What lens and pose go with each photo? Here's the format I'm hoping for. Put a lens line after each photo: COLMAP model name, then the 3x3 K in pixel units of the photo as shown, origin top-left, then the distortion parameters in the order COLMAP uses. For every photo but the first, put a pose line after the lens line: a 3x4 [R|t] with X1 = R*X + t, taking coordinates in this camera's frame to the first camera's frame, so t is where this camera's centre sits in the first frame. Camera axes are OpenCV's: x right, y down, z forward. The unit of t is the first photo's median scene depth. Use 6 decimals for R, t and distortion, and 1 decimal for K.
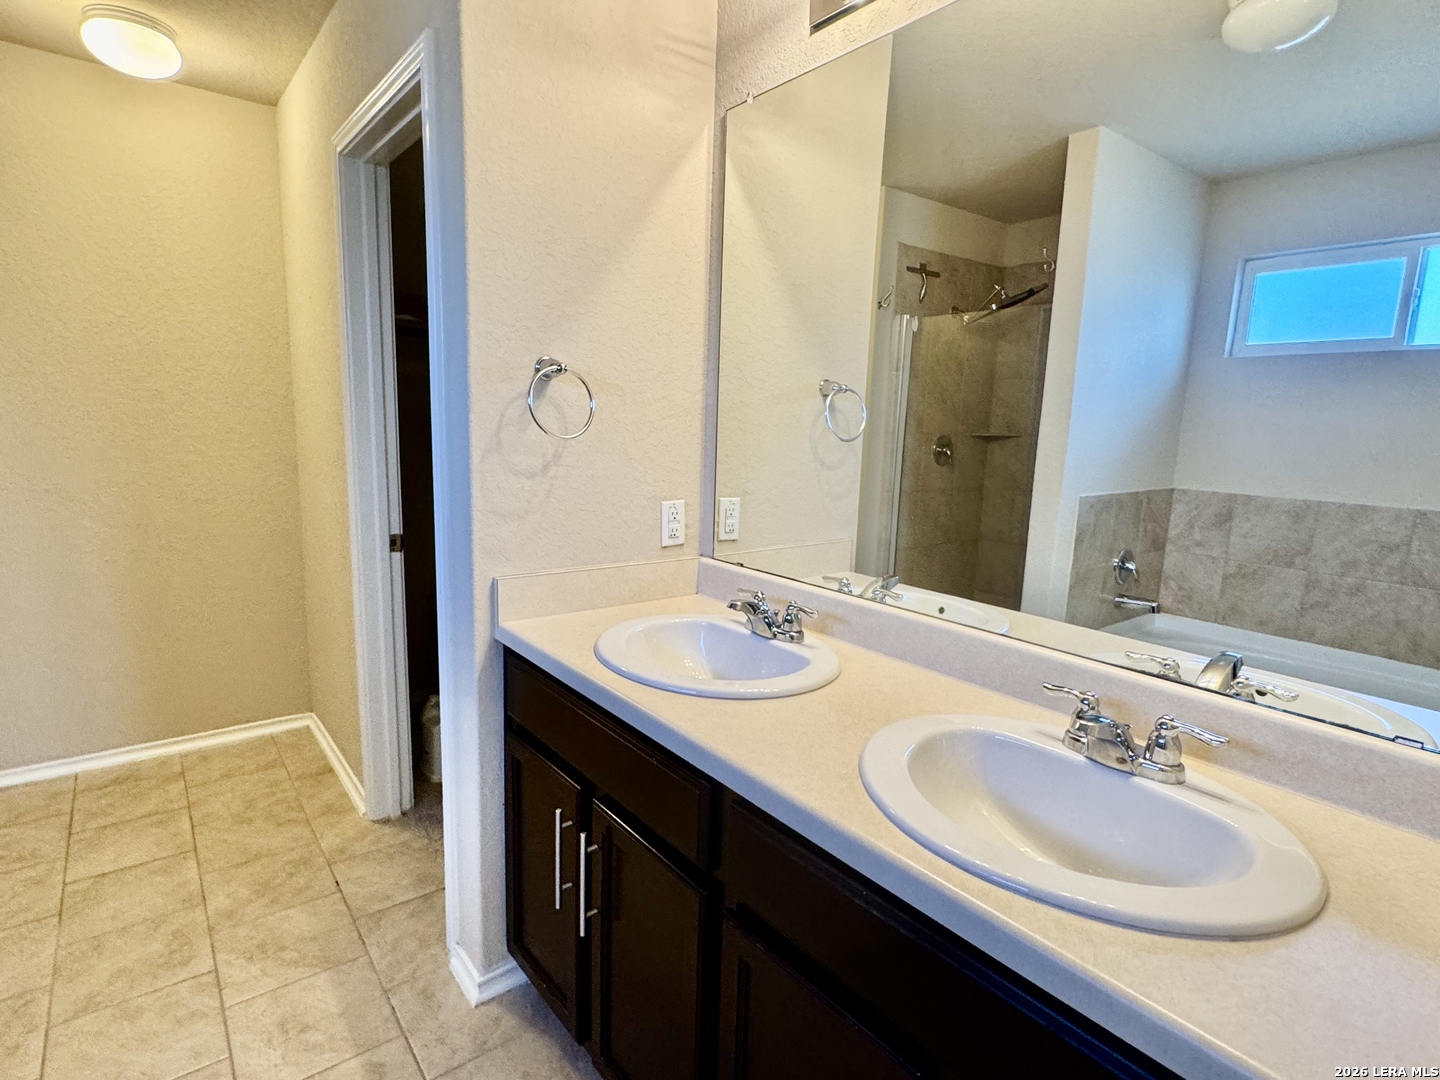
lens RADIAL K [[751.2, 0, 720.0], [0, 751.2, 540.0], [0, 0, 1]] dist [-0.003127, -0.000365]
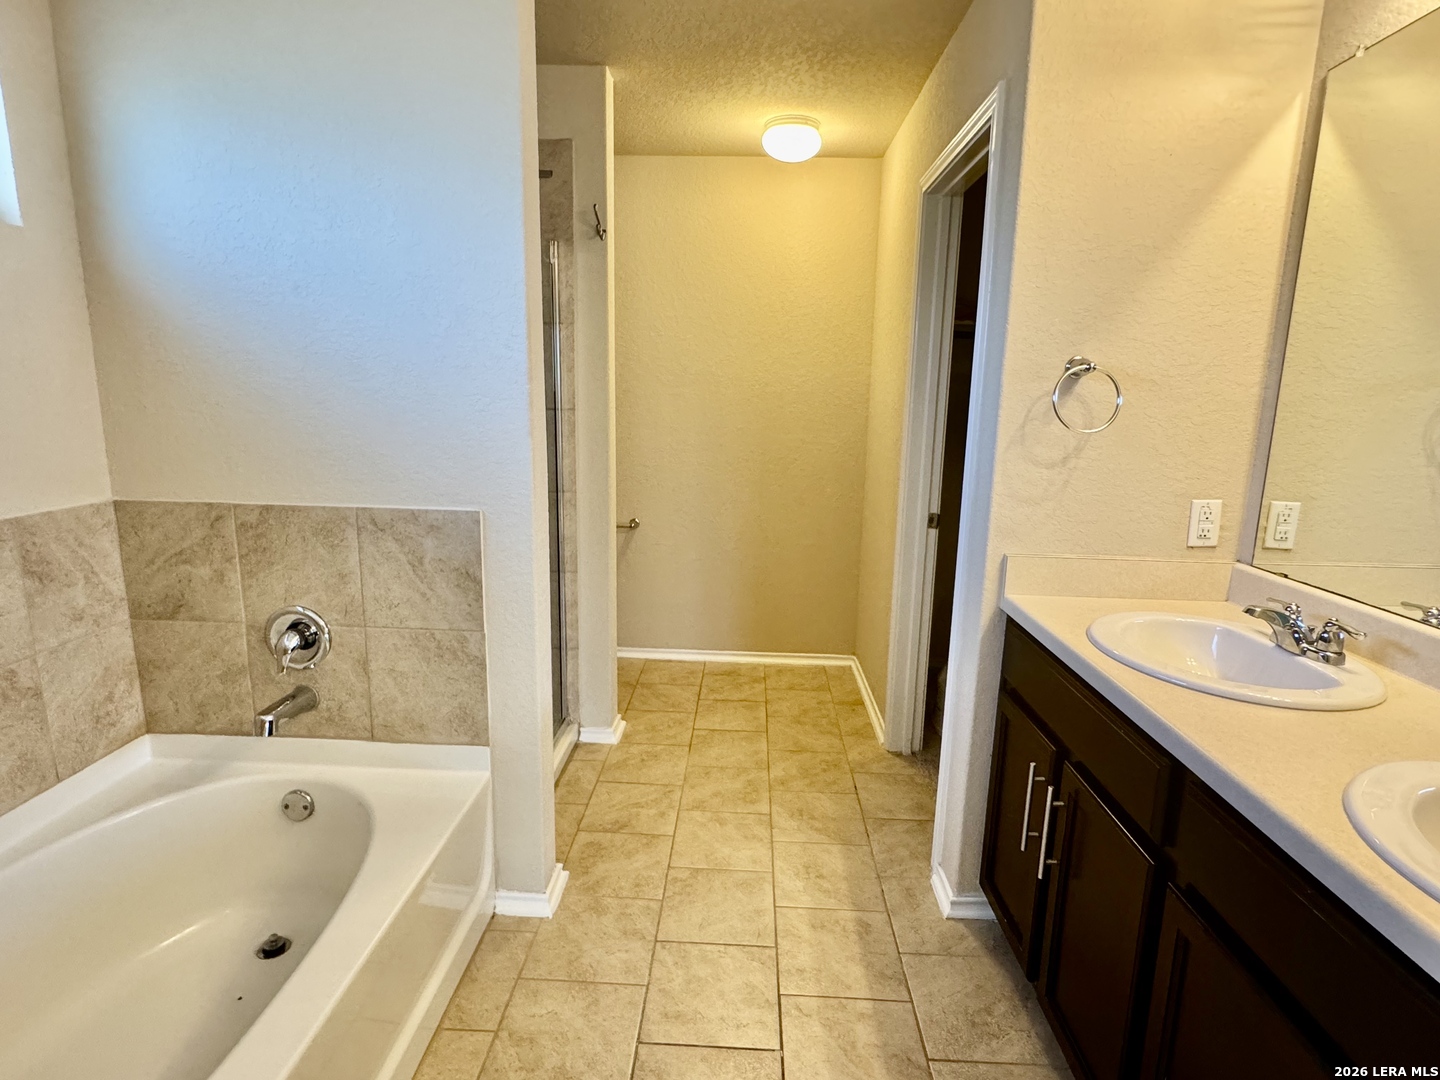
lens RADIAL K [[751.2, 0, 720.0], [0, 751.2, 540.0], [0, 0, 1]] dist [-0.003127, -0.000365]
pose [[0.759063, 0.107100, -0.642147, 0.089377], [-0.102328, 0.993742, 0.044782, 0.020135], [0.642925, 0.031717, 0.765272, -0.132766]]
